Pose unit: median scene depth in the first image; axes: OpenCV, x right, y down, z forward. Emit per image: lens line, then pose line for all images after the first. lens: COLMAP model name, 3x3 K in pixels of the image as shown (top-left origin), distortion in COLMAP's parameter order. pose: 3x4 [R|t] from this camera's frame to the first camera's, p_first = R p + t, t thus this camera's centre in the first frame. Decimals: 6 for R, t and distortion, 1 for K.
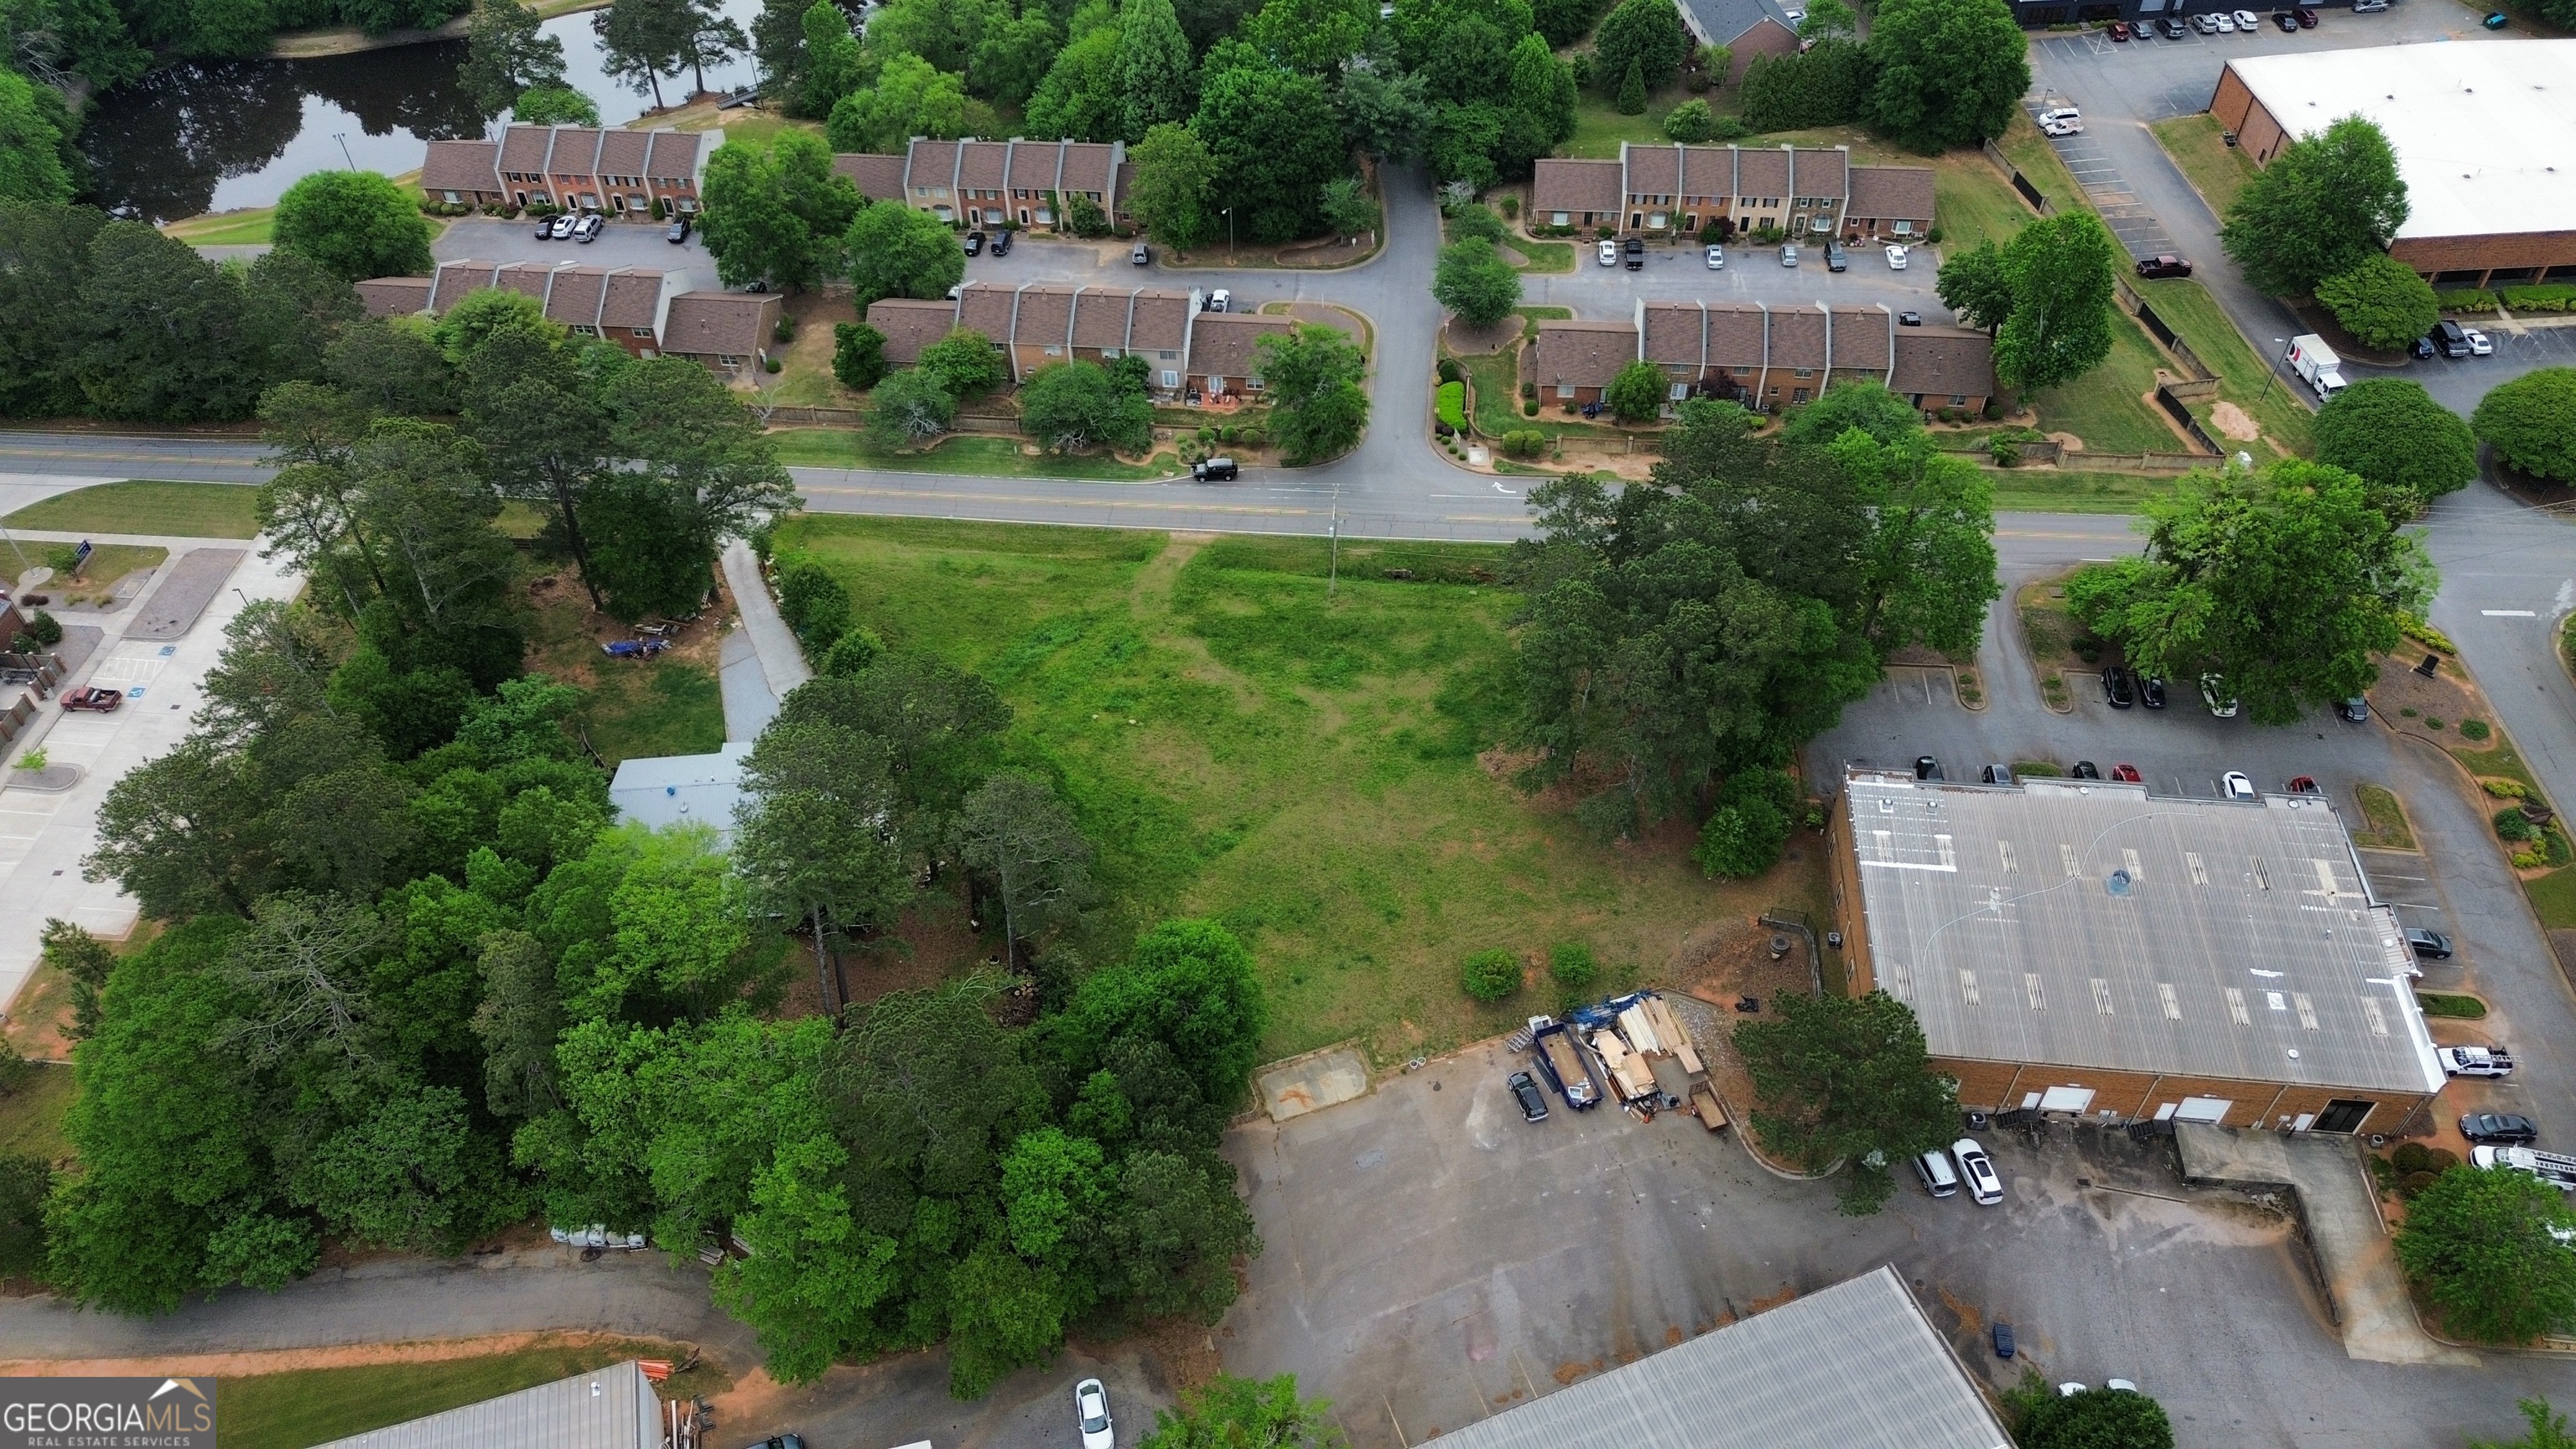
lens RADIAL K [[1819.9, 0, 1282.5], [0, 1819.9, 729.5], [0, 0, 1]] dist [0.060510, -0.049658]
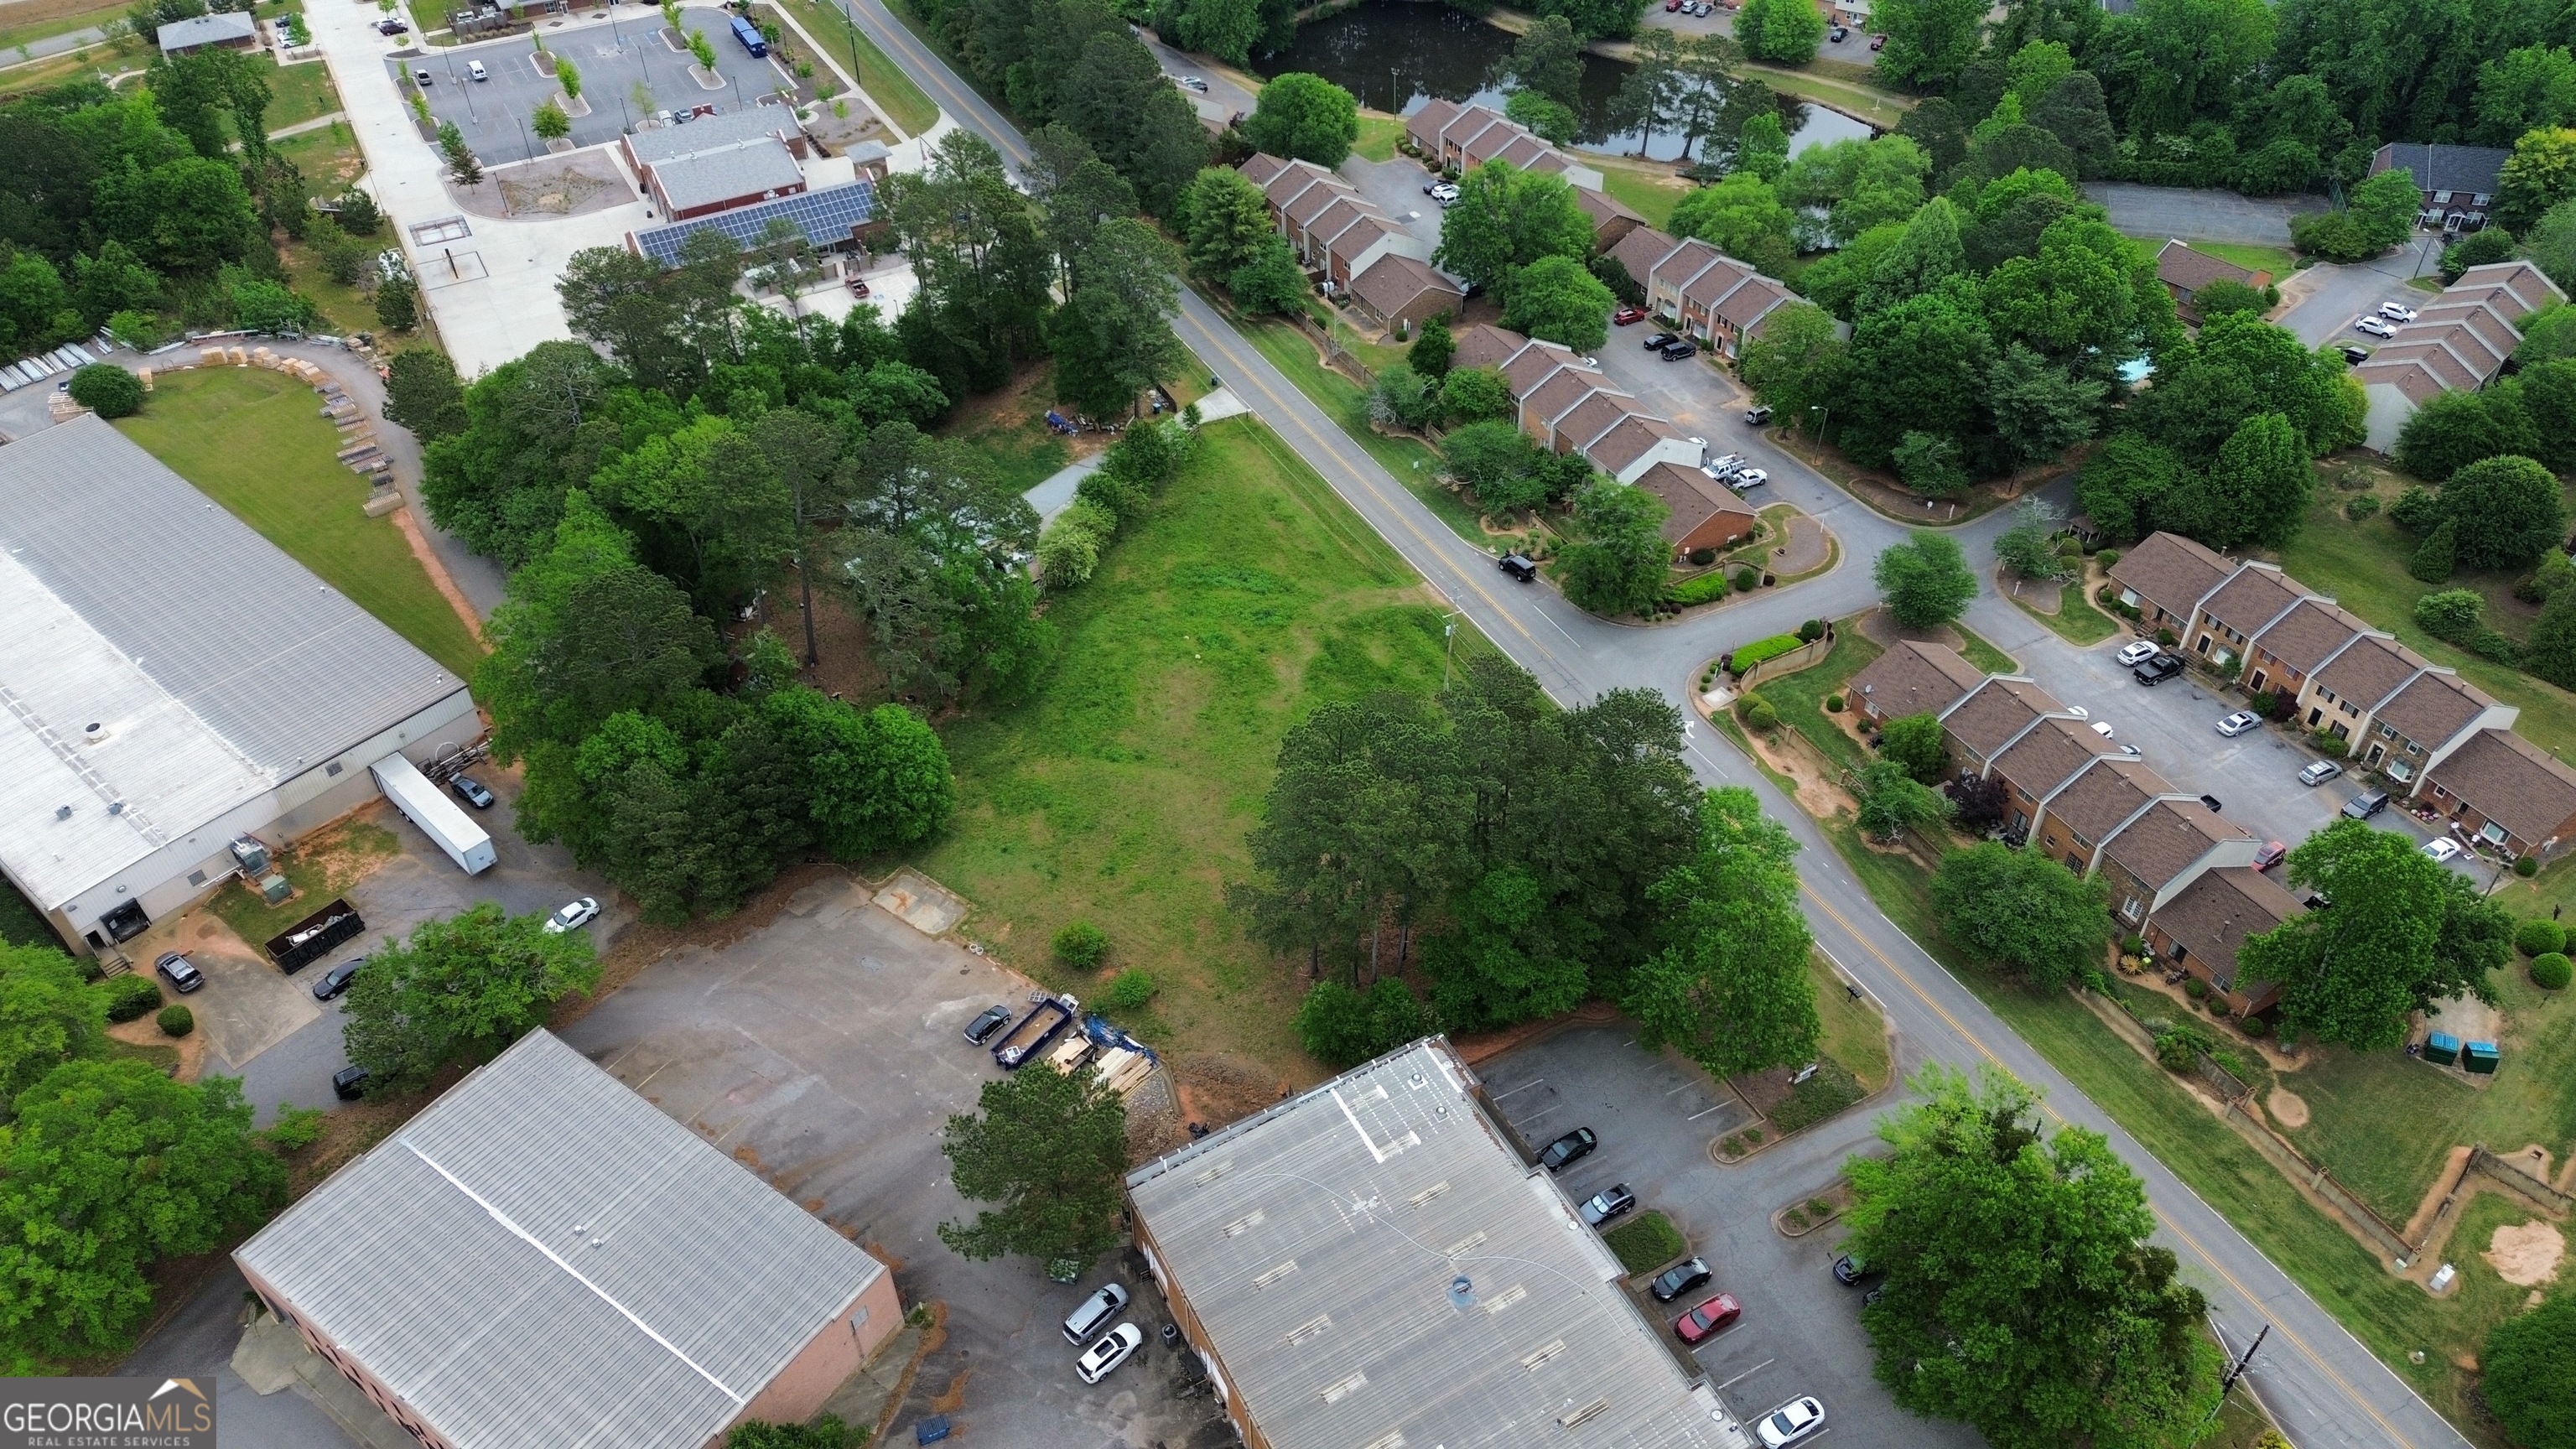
lens RADIAL K [[1819.9, 0, 1282.5], [0, 1819.9, 729.5], [0, 0, 1]] dist [0.060510, -0.049658]
pose [[0.561628, 0.551751, -0.616559, 0.581776], [-0.591068, 0.789004, 0.167662, -0.164384], [0.578976, 0.270265, 0.769249, 0.145189]]
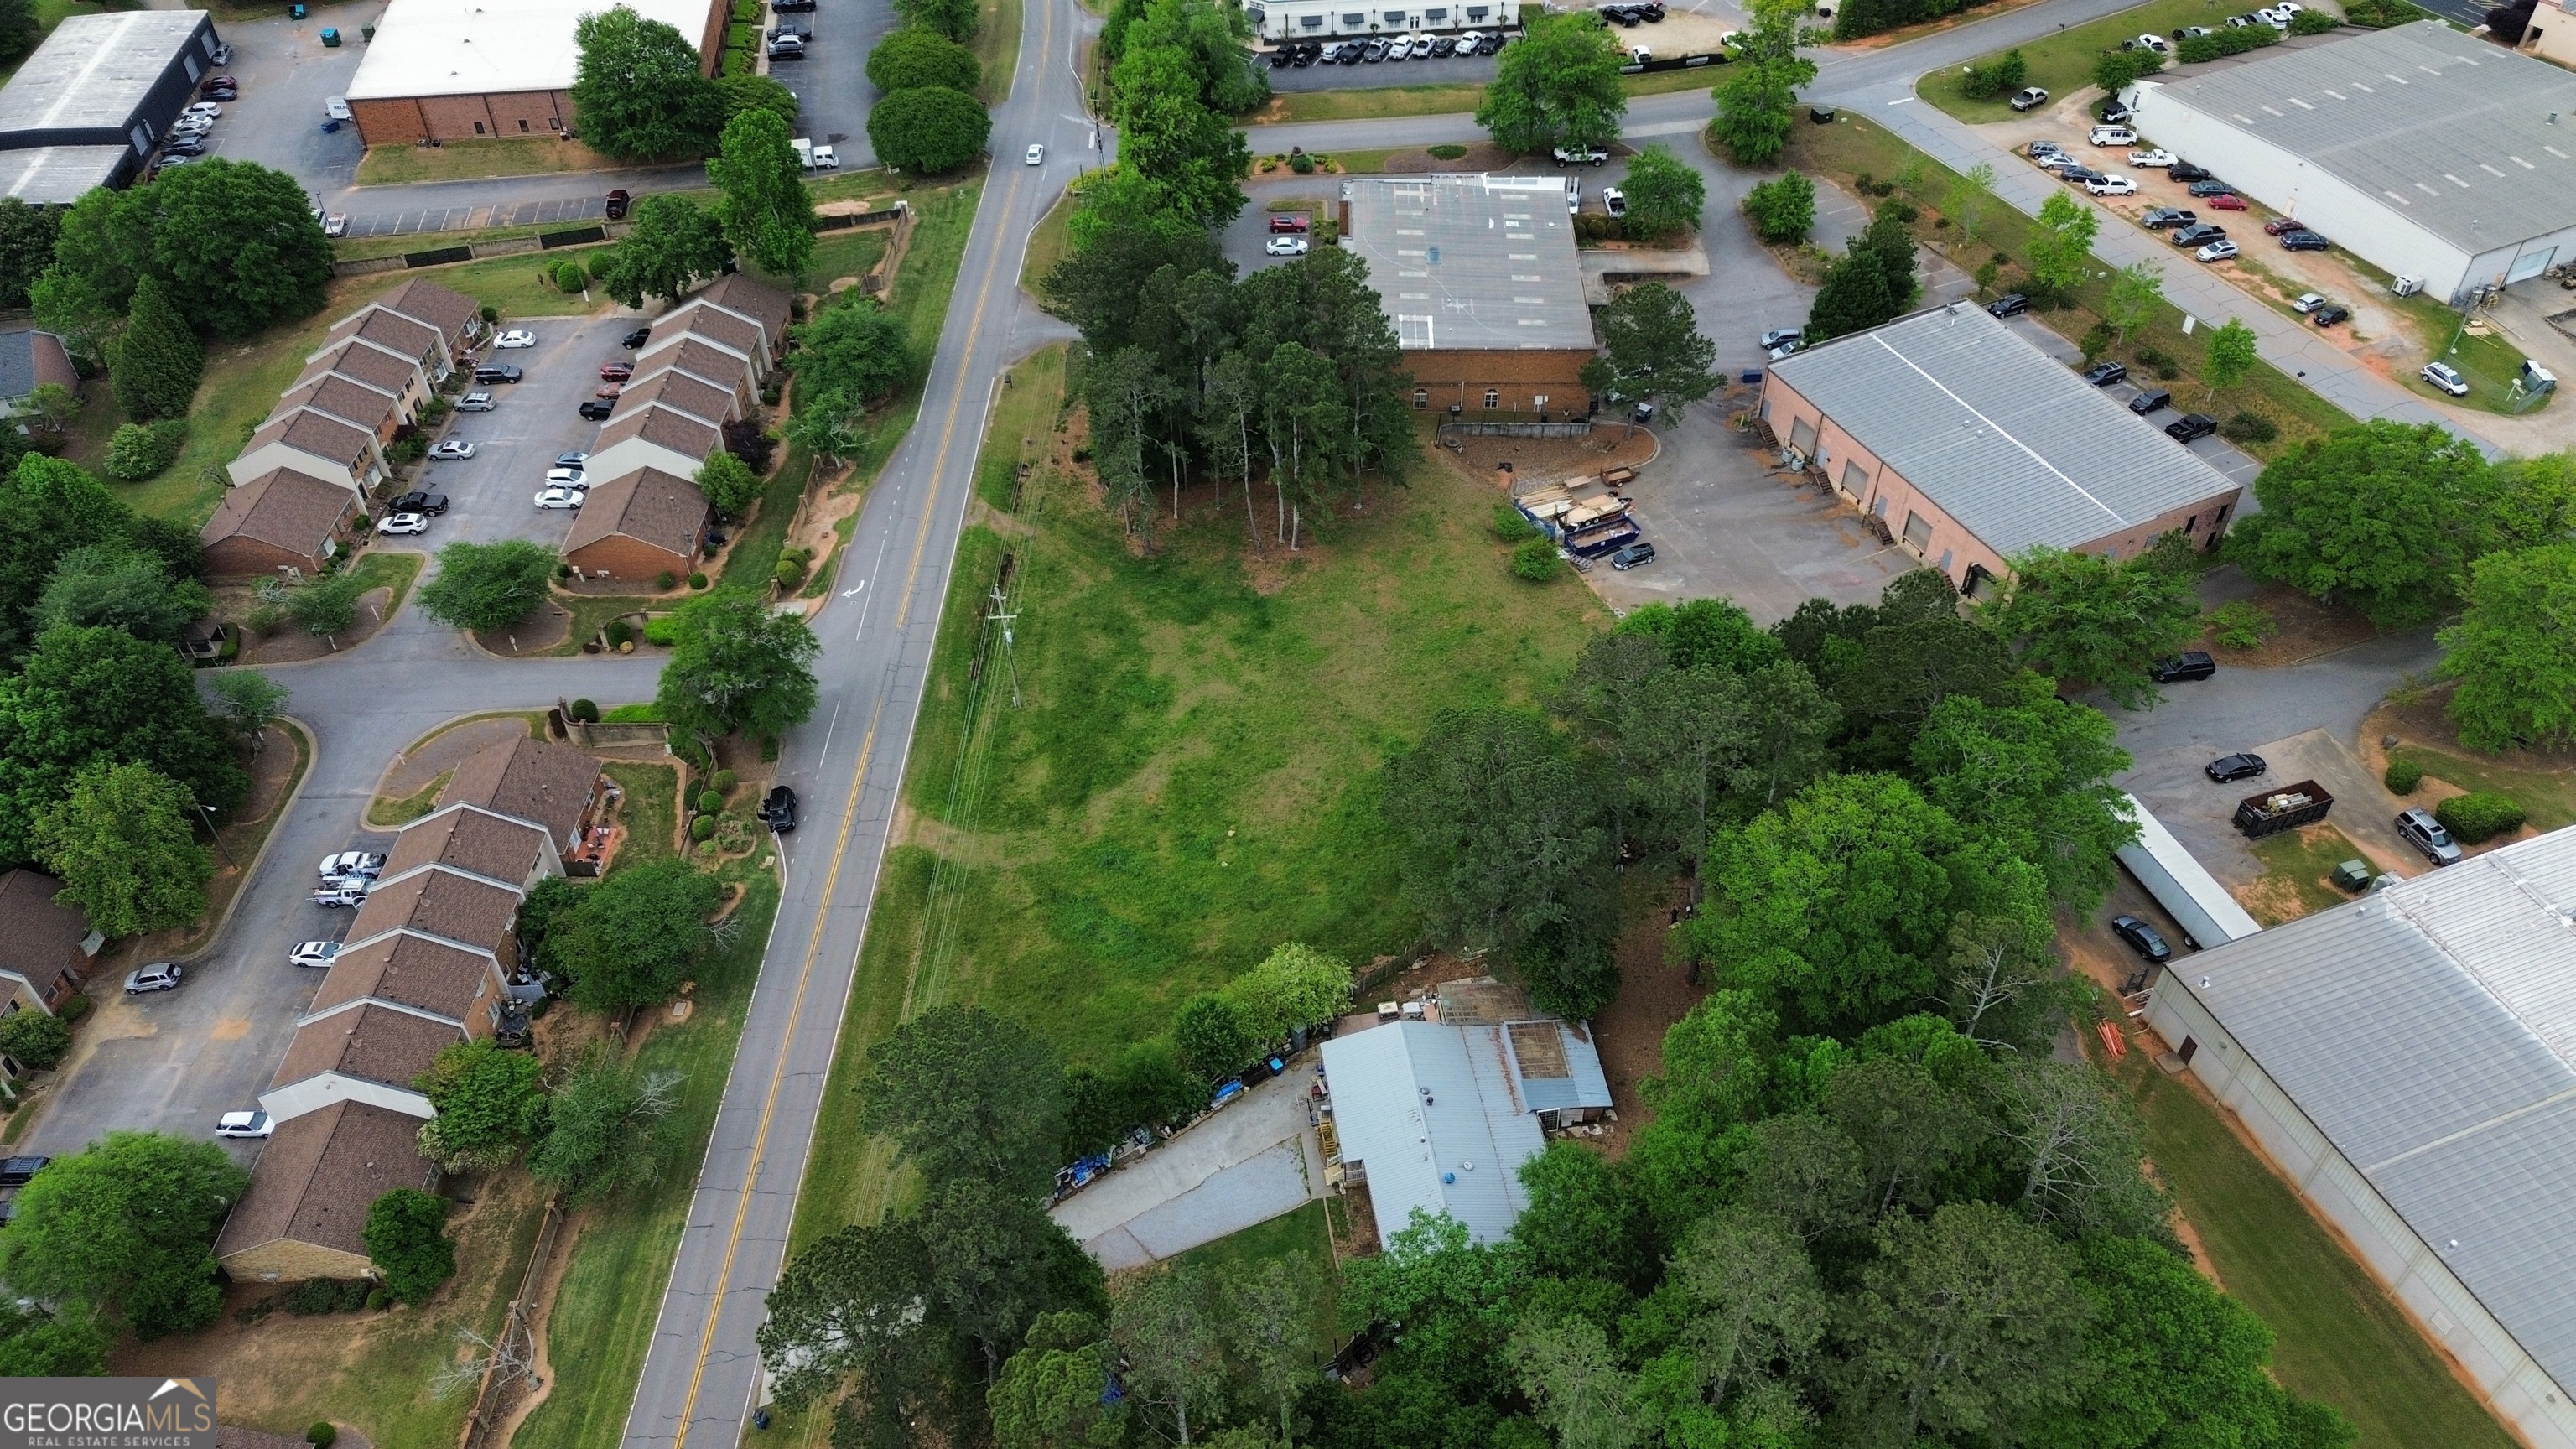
lens RADIAL K [[1819.9, 0, 1282.5], [0, 1819.9, 729.5], [0, 0, 1]] dist [0.060510, -0.049658]
pose [[-0.075232, -0.668069, 0.740286, -0.623293], [0.729013, 0.469674, 0.497942, -0.398546], [-0.680353, 0.577139, 0.451697, 0.468640]]
